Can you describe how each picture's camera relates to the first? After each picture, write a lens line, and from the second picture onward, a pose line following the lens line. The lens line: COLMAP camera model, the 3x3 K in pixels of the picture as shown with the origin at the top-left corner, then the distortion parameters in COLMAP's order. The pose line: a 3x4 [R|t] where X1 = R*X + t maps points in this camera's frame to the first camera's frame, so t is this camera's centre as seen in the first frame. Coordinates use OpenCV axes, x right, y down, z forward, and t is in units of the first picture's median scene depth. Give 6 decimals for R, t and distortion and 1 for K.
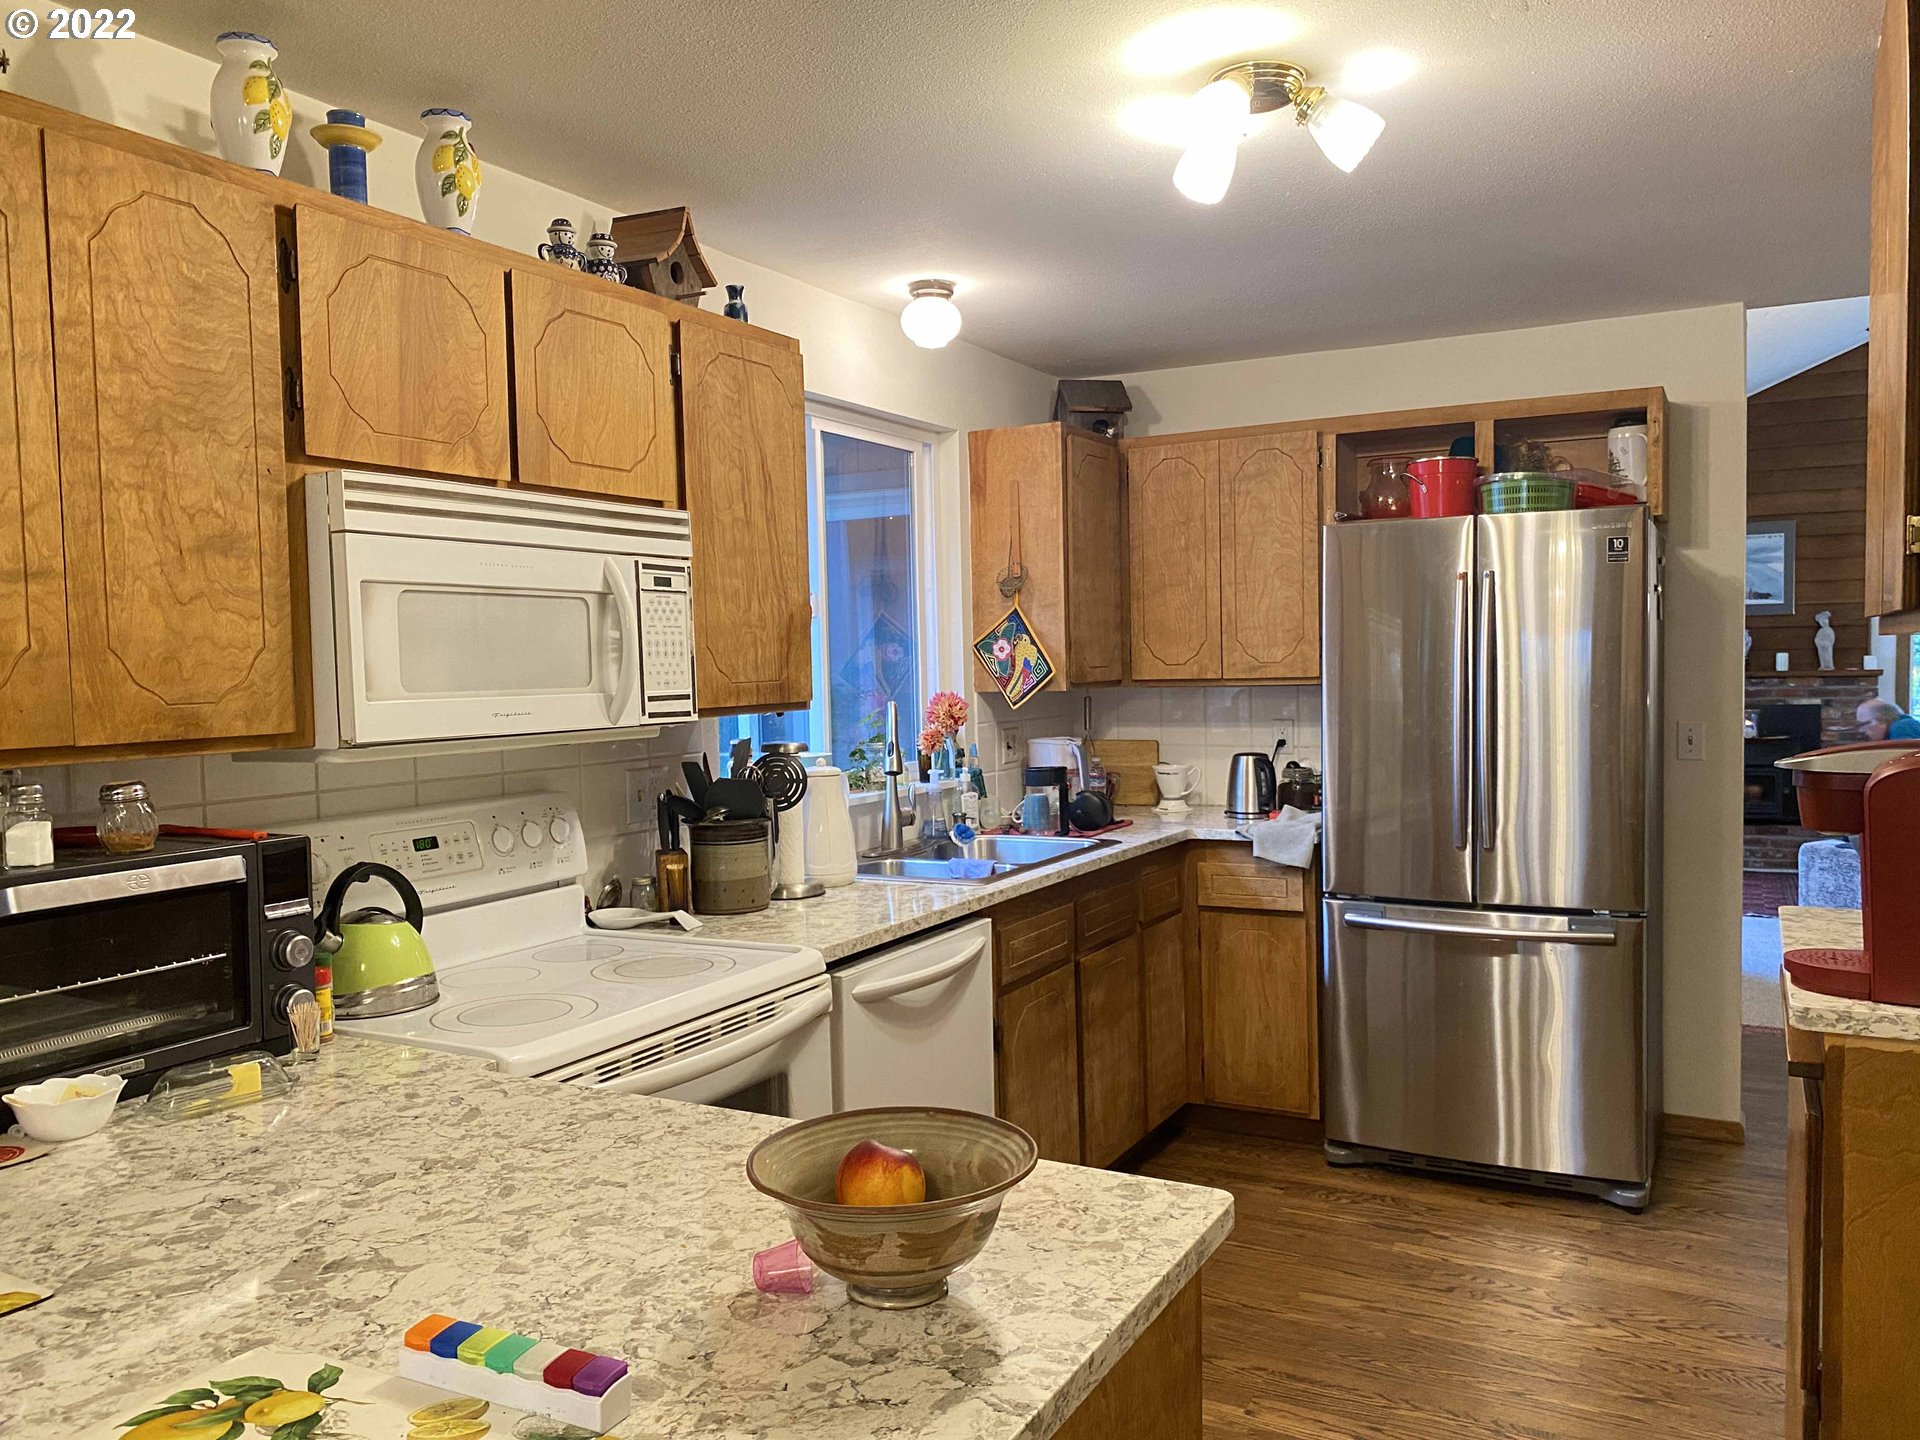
lens RADIAL K [[1448.5, 0, 951.4], [0, 1448.5, 726.3], [0, 0, 1]] dist [0.034224, -0.010787]
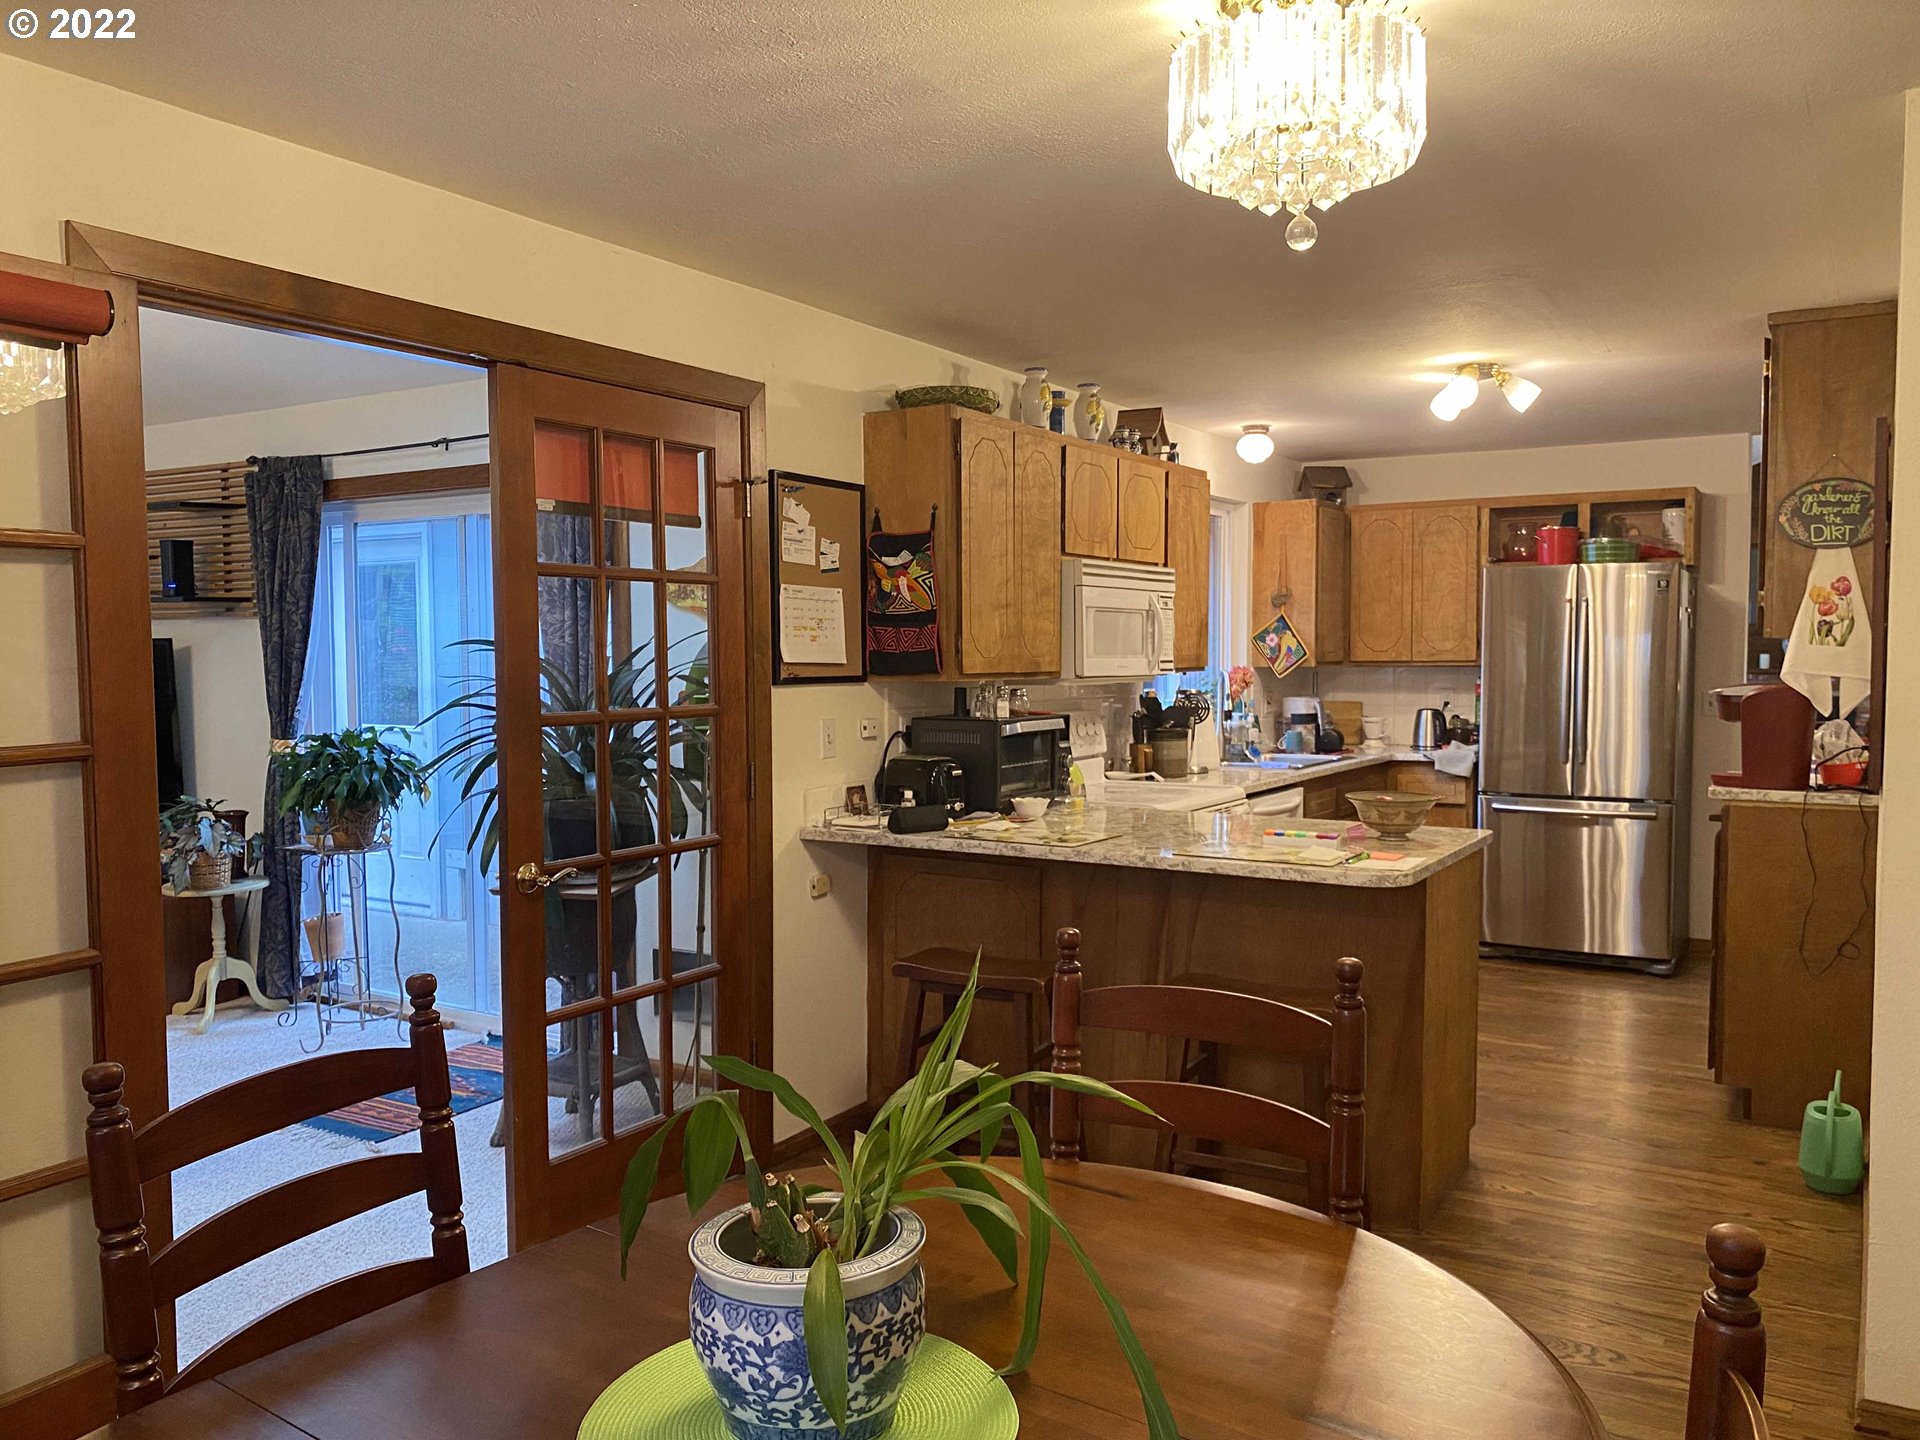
lens RADIAL K [[1448.5, 0, 972.3], [0, 1448.5, 712.7], [0, 0, 1]] dist [0.034224, -0.010787]
pose [[0.998827, 0.018611, -0.044697, -0.237189], [-0.018692, 0.999824, -0.001398, 0.037687], [0.044663, 0.002232, 0.999000, -0.648660]]
